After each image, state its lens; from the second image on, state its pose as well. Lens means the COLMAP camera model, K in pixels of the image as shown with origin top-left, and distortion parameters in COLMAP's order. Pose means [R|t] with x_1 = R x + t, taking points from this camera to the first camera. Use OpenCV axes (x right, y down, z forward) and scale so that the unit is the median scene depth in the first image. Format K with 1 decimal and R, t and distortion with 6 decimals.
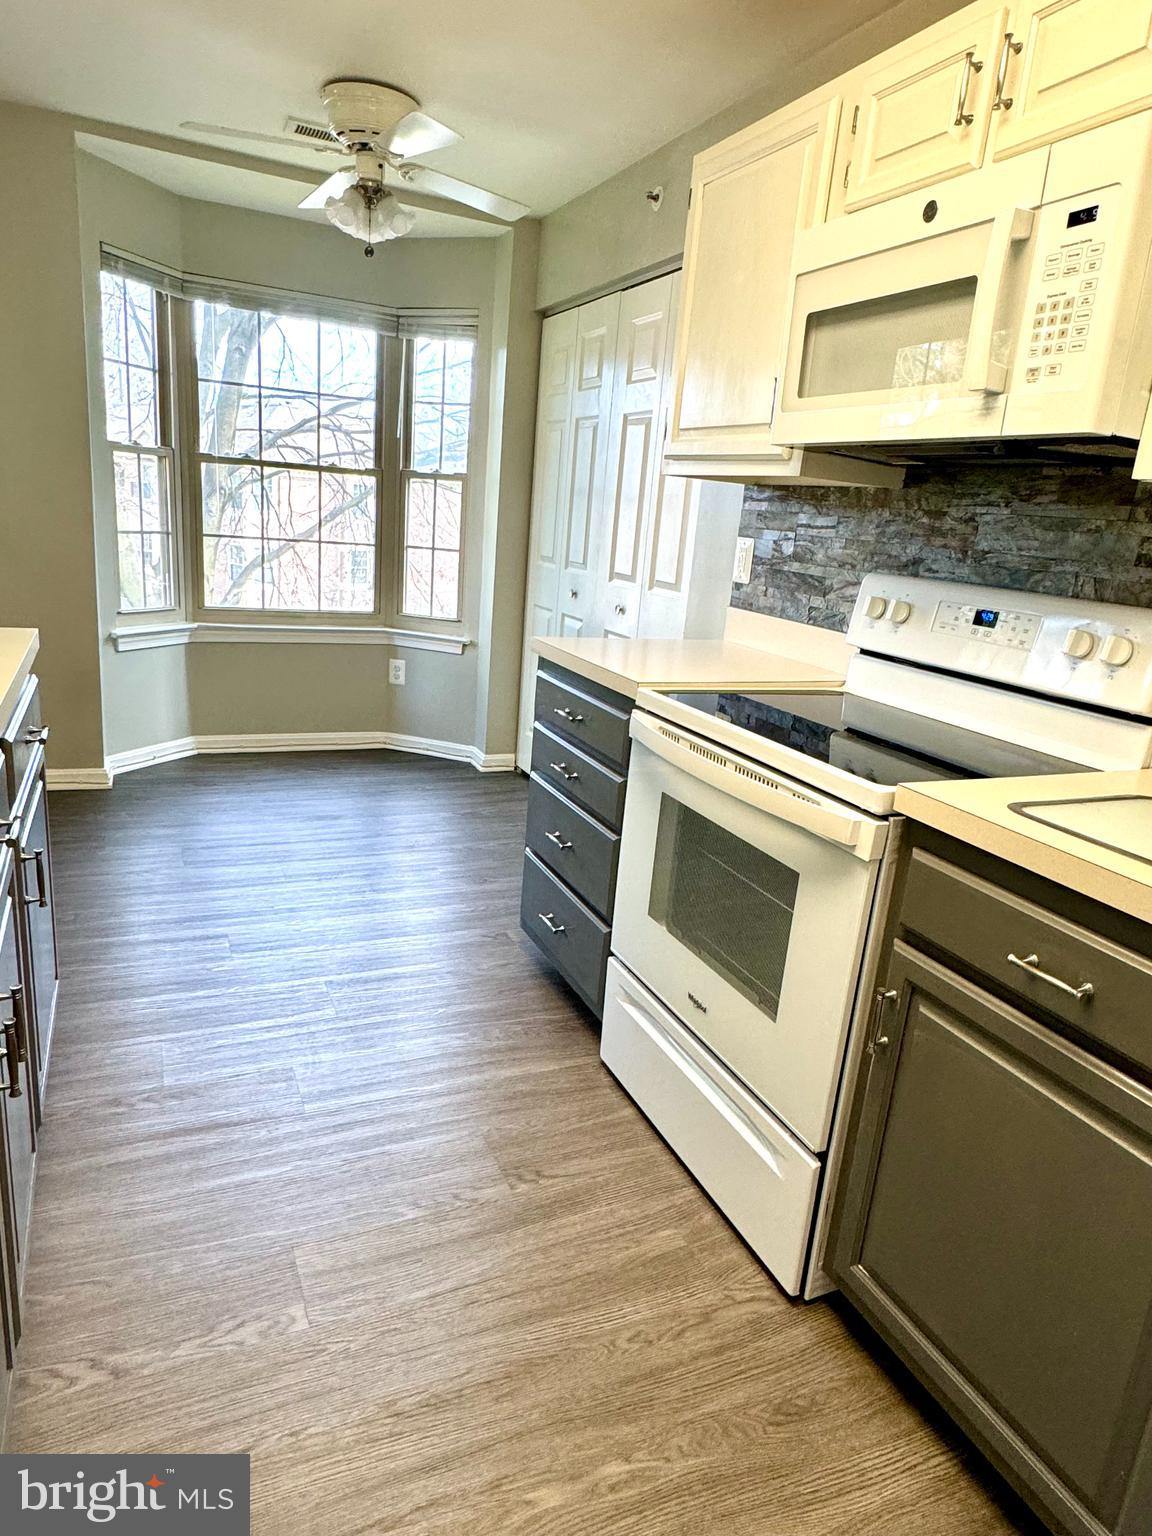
lens RADIAL K [[938.5, 0, 580.9], [0, 938.5, 770.5], [0, 0, 1]] dist [-0.002819, -0.000526]
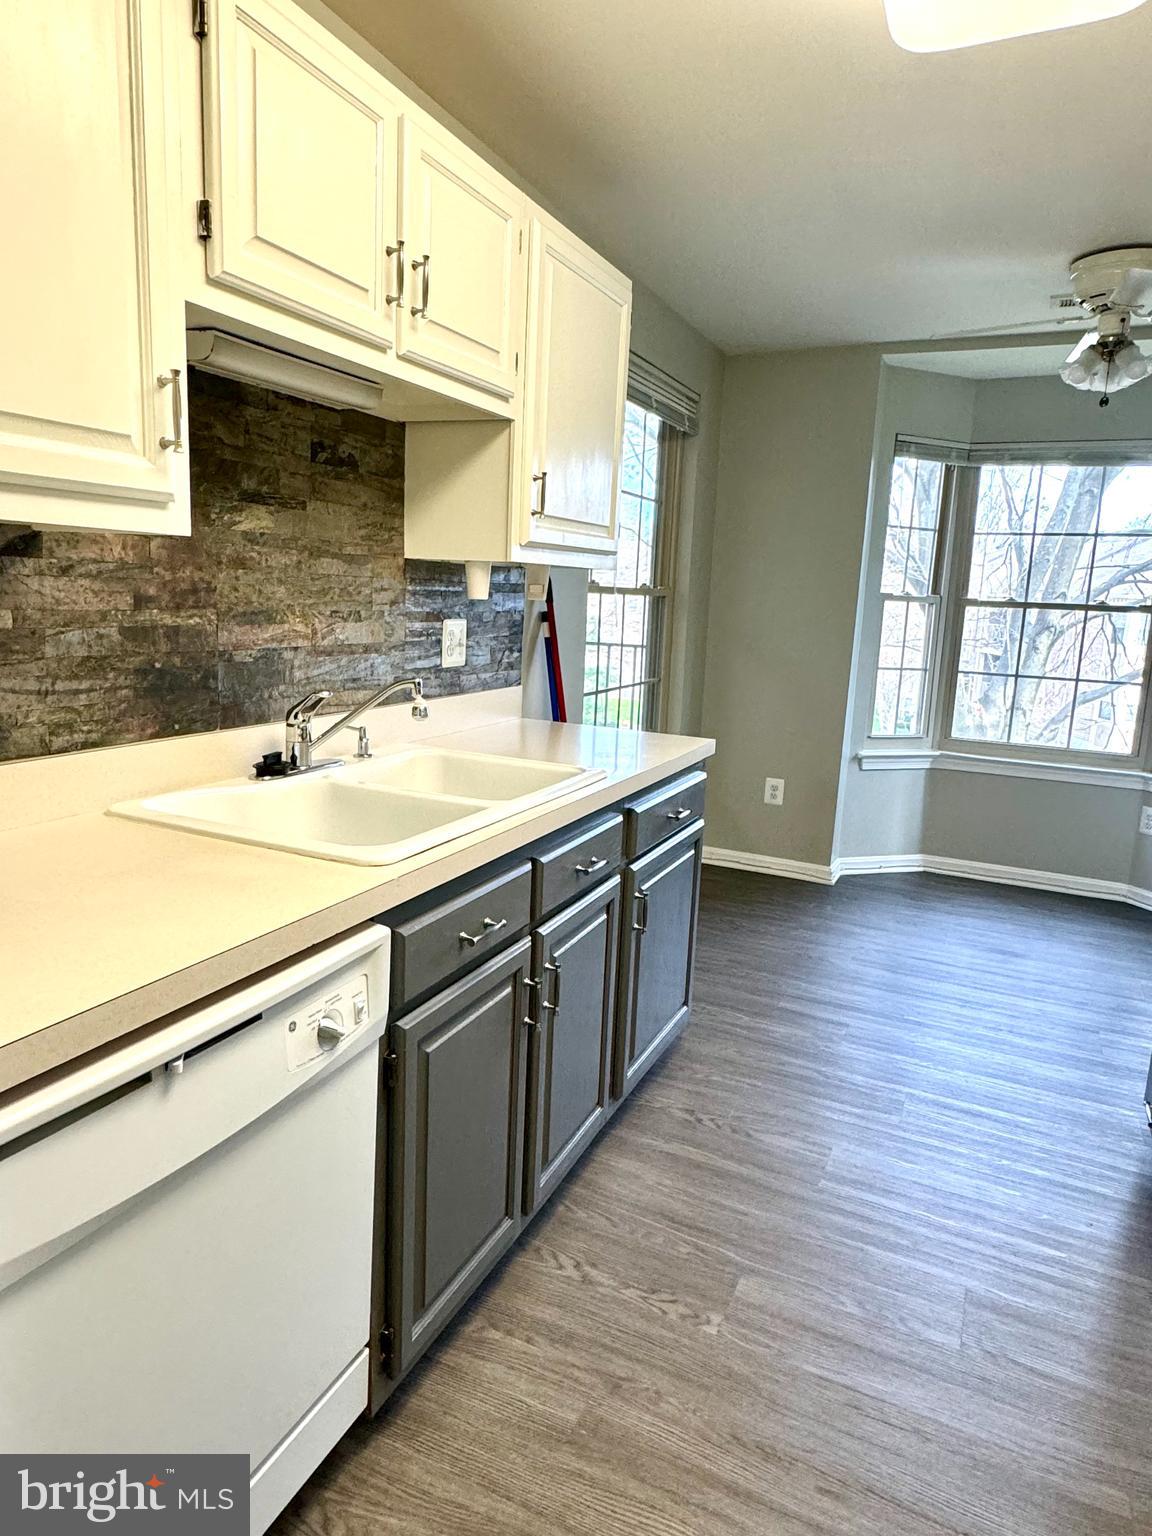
lens RADIAL K [[938.5, 0, 580.9], [0, 938.5, 770.5], [0, 0, 1]] dist [-0.002819, -0.000526]
pose [[0.644437, 0.089391, -0.759414, 0.163578], [-0.193785, 0.979814, -0.049110, -0.002327], [0.739695, 0.178811, 0.648751, -0.004016]]
